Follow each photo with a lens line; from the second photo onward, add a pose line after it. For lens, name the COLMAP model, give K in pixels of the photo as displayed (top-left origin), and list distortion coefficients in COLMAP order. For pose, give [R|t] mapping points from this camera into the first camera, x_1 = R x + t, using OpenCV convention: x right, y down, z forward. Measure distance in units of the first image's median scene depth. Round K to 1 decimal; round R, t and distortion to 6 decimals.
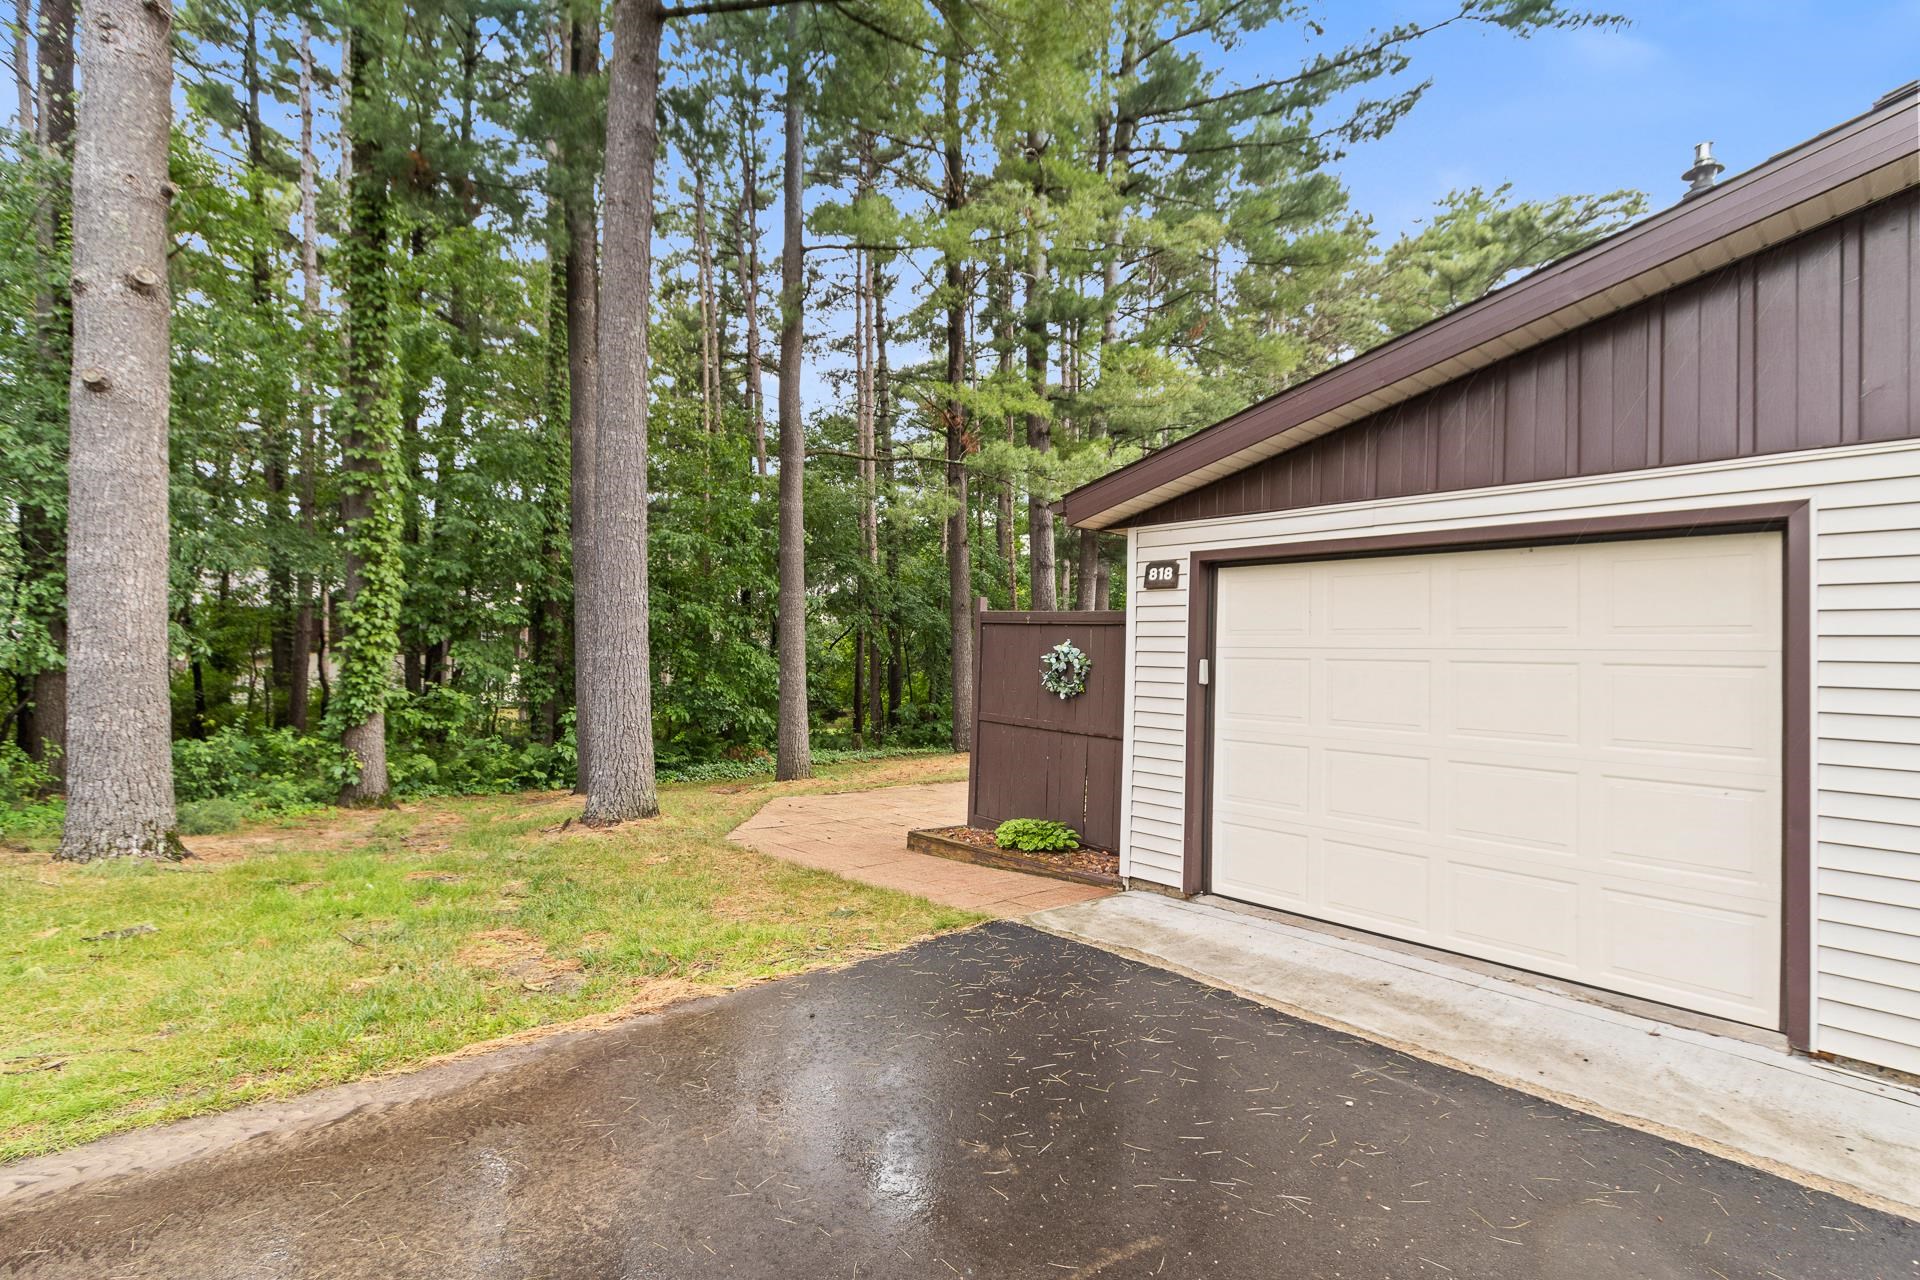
lens RADIAL K [[909.9, 0, 960.0], [0, 909.9, 640.0], [0, 0, 1]] dist [0.001879, 0.000091]
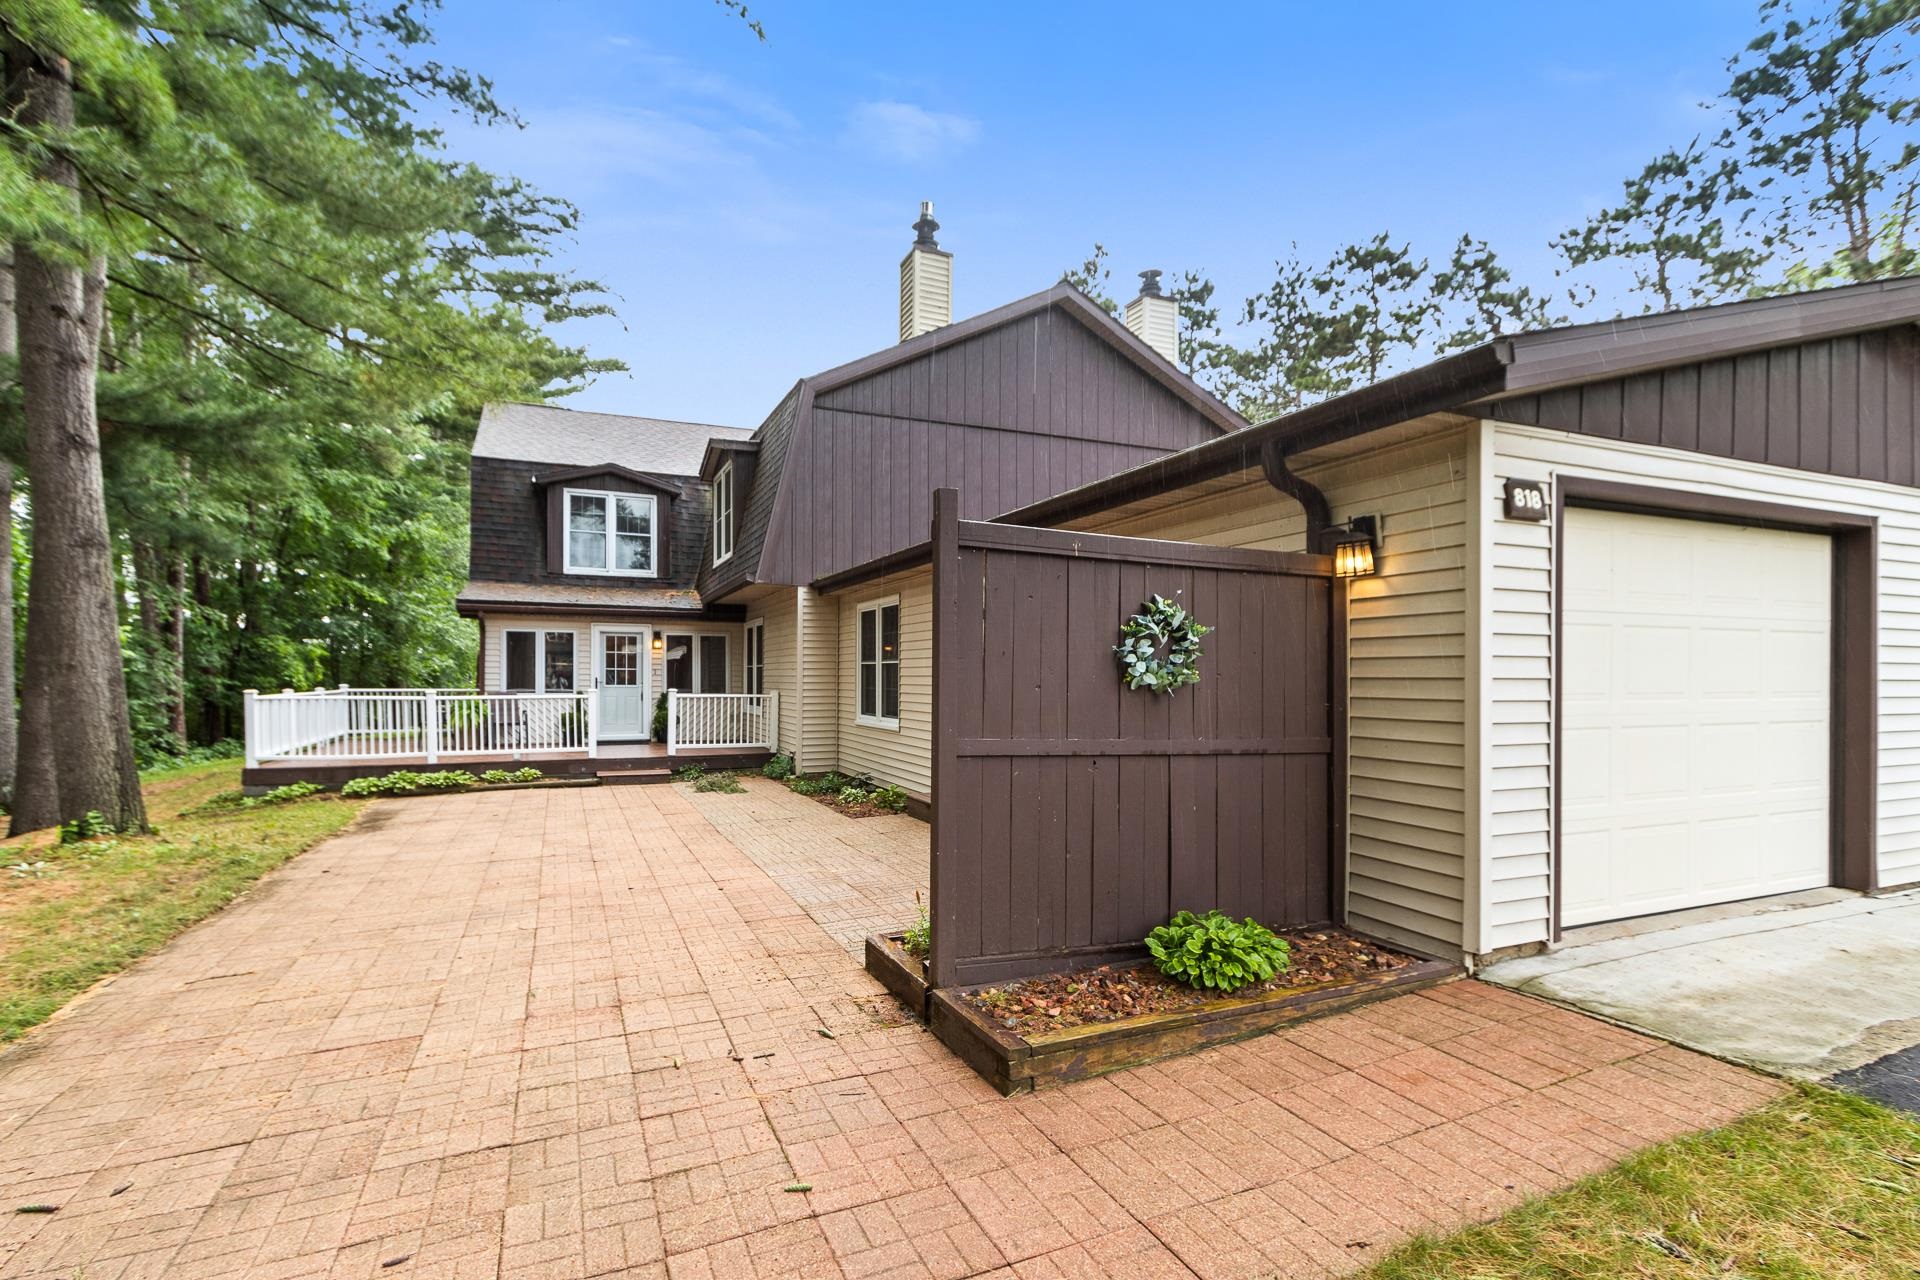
lens RADIAL K [[894.9, 0, 945.9], [0, 894.9, 674.4], [0, 0, 1]] dist [0.002485, 0.000508]
pose [[0.325655, -0.028607, 0.945056, -0.428721], [-0.014061, 0.999285, 0.035094, 0.032091], [-0.945384, -0.024717, 0.325020, 0.902746]]
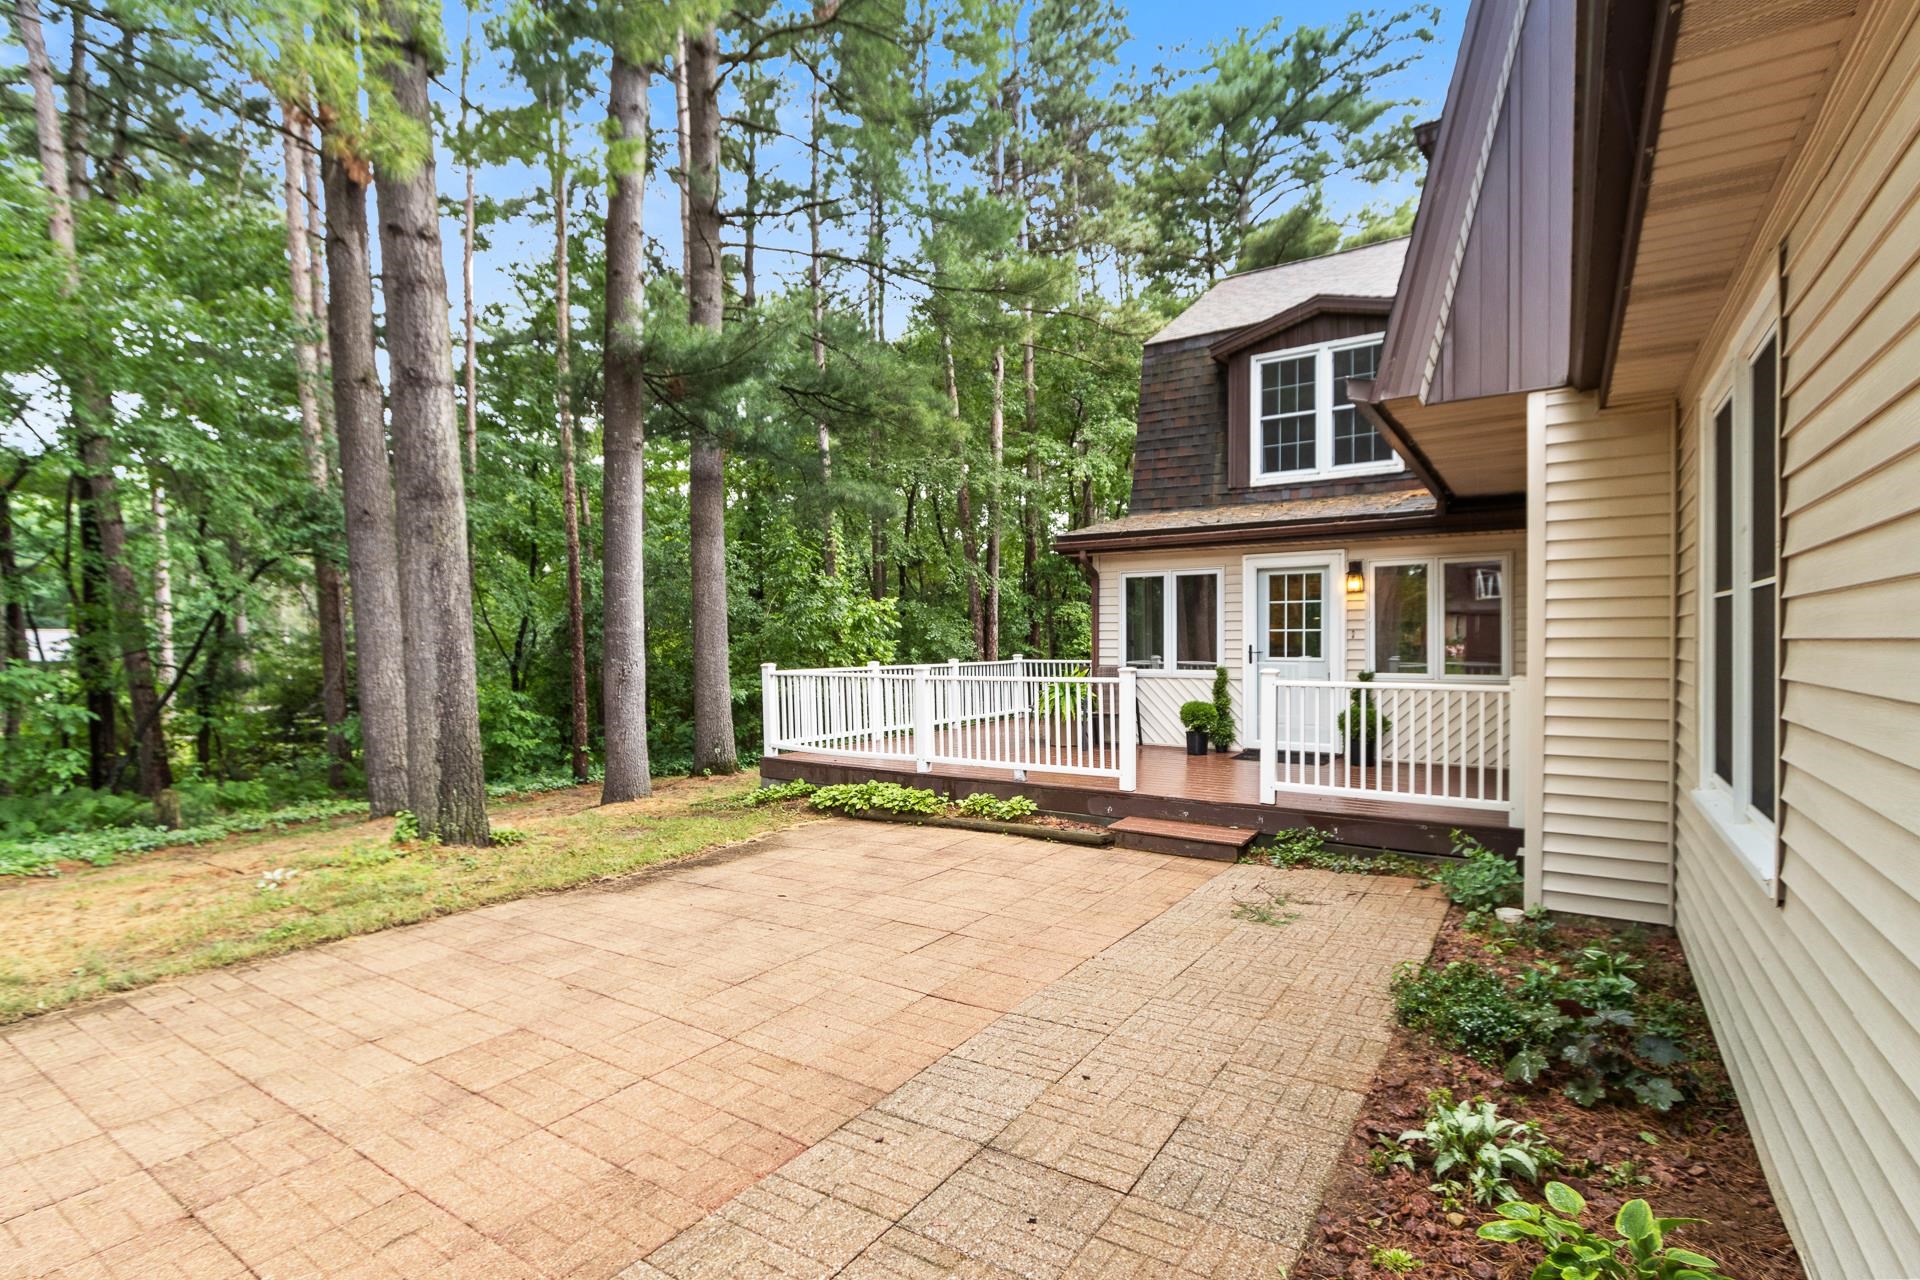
lens RADIAL K [[909.9, 0, 960.0], [0, 909.9, 640.0], [0, 0, 1]] dist [0.001879, 0.000091]
pose [[0.968891, -0.035451, 0.244935, 0.467714], [0.029532, 0.999177, 0.027794, 0.066146], [-0.245719, -0.019696, 0.969141, 1.178949]]
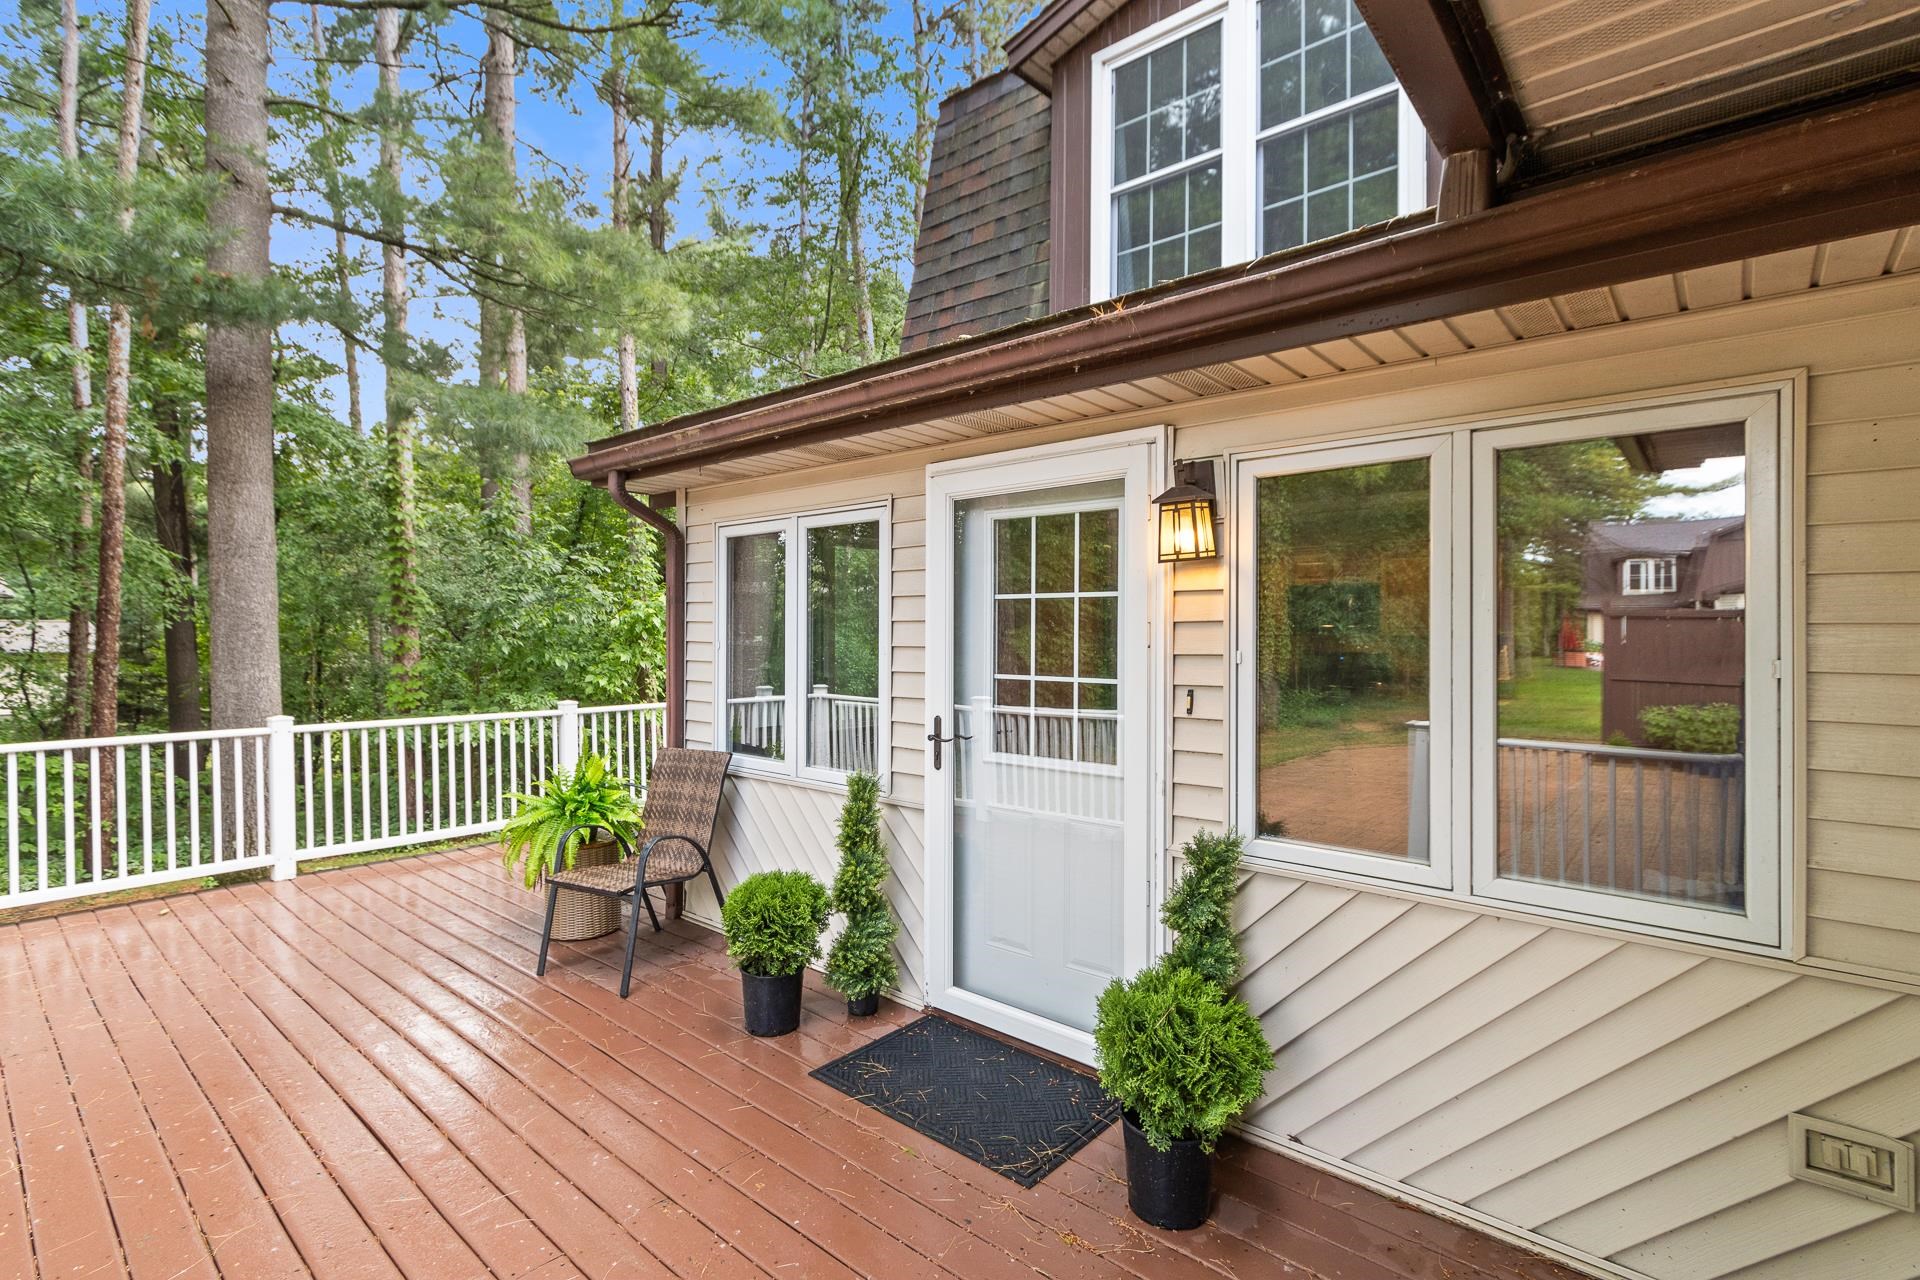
lens RADIAL K [[893.2, 0, 960.0], [0, 893.2, 640.0], [0, 0, 1]] dist [0.002798, 0.000465]
pose [[0.991011, -0.030052, 0.130362, 1.066144], [0.025821, 0.999087, 0.034022, 0.067125], [-0.131265, -0.030350, 0.990883, 1.808060]]
